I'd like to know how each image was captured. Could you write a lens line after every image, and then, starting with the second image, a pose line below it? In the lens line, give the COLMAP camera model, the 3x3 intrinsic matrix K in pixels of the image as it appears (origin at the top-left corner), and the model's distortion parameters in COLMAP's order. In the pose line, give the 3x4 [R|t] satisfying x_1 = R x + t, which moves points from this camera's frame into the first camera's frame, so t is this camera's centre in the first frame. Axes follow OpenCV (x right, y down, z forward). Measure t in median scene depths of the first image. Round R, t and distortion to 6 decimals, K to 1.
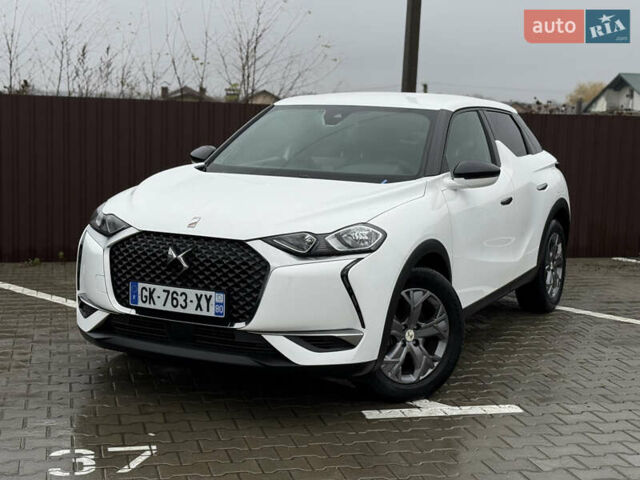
lens RADIAL K [[1040.3, 0, 307.6], [0, 1040.3, 233.1], [0, 0, 1]] dist [0.146201, -0.140417]
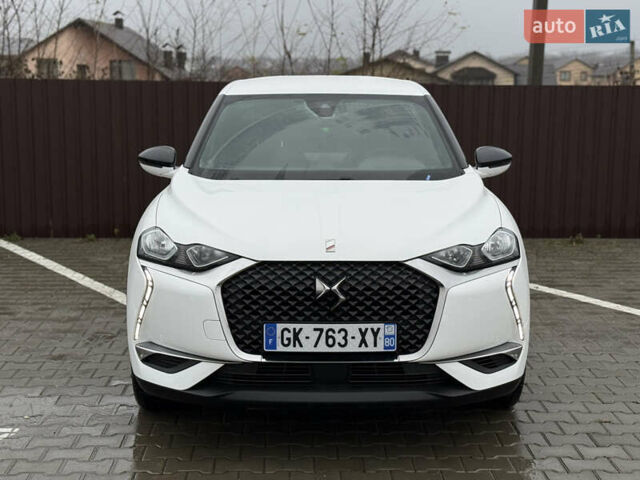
lens RADIAL K [[1040.1, 0, 320.0], [0, 1040.1, 240.0], [0, 0, 1]] dist [0.143064, -0.048190]
pose [[0.880690, -0.100722, 0.462860, -0.515450], [0.077442, 0.994601, 0.069082, -0.074991], [-0.467319, -0.024995, 0.883735, 0.247026]]
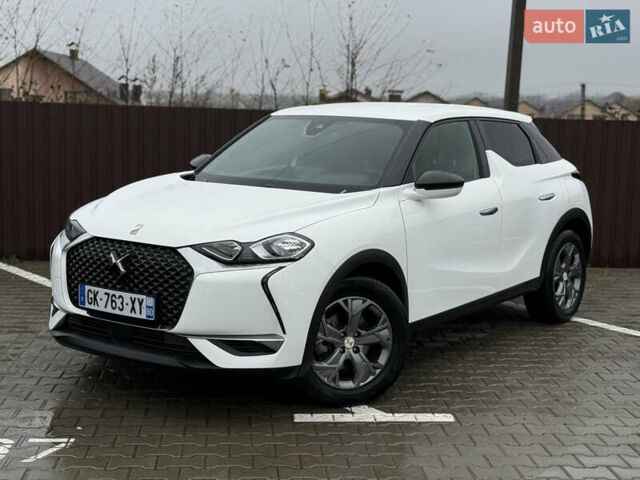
lens RADIAL K [[1040.1, 0, 320.0], [0, 1040.1, 240.0], [0, 0, 1]] dist [0.143064, -0.048190]
pose [[0.987995, 0.016949, -0.153556, 0.238258], [-0.016048, 0.999846, 0.007106, -0.009998], [0.153653, -0.004557, 0.988114, -0.017052]]
